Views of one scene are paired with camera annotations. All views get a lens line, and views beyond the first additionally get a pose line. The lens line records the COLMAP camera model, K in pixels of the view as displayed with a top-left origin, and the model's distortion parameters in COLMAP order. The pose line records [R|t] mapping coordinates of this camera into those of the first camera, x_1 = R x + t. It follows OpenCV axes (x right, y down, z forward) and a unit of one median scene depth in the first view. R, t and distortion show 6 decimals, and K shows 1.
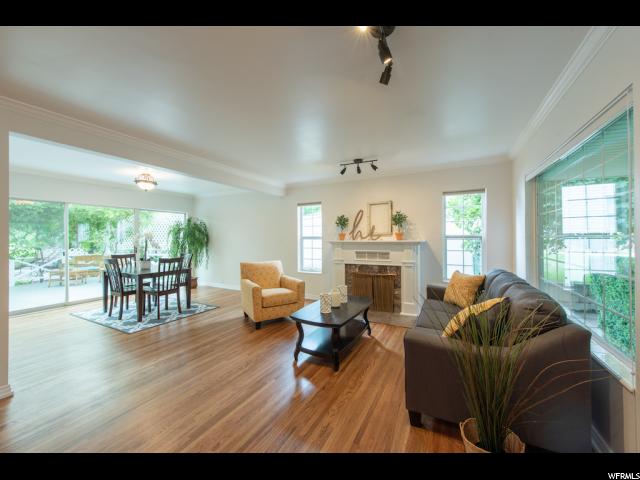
lens RADIAL K [[256.1, 0, 317.8], [0, 256.1, 240.7], [0, 0, 1]] dist [0.000298, 0.000296]
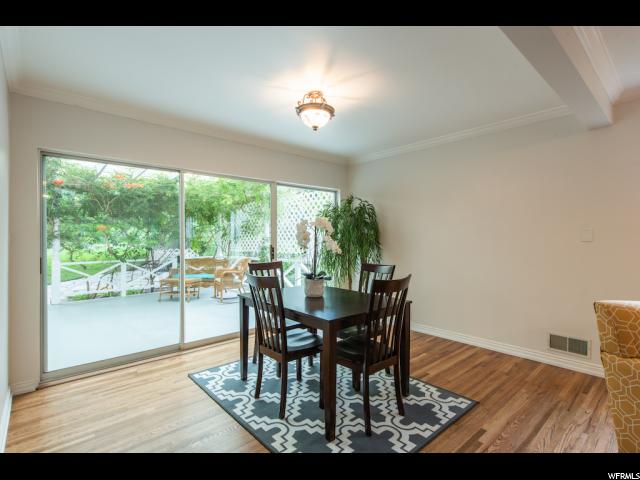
lens RADIAL K [[324.8, 0, 321.2], [0, 324.8, 237.6], [0, 0, 1]] dist [-0.002855, -0.000042]
pose [[0.939340, -0.004813, -0.342953, -0.261391], [0.001109, 0.999939, -0.010995, 0.008307], [0.342985, 0.009948, 0.939288, 0.253593]]
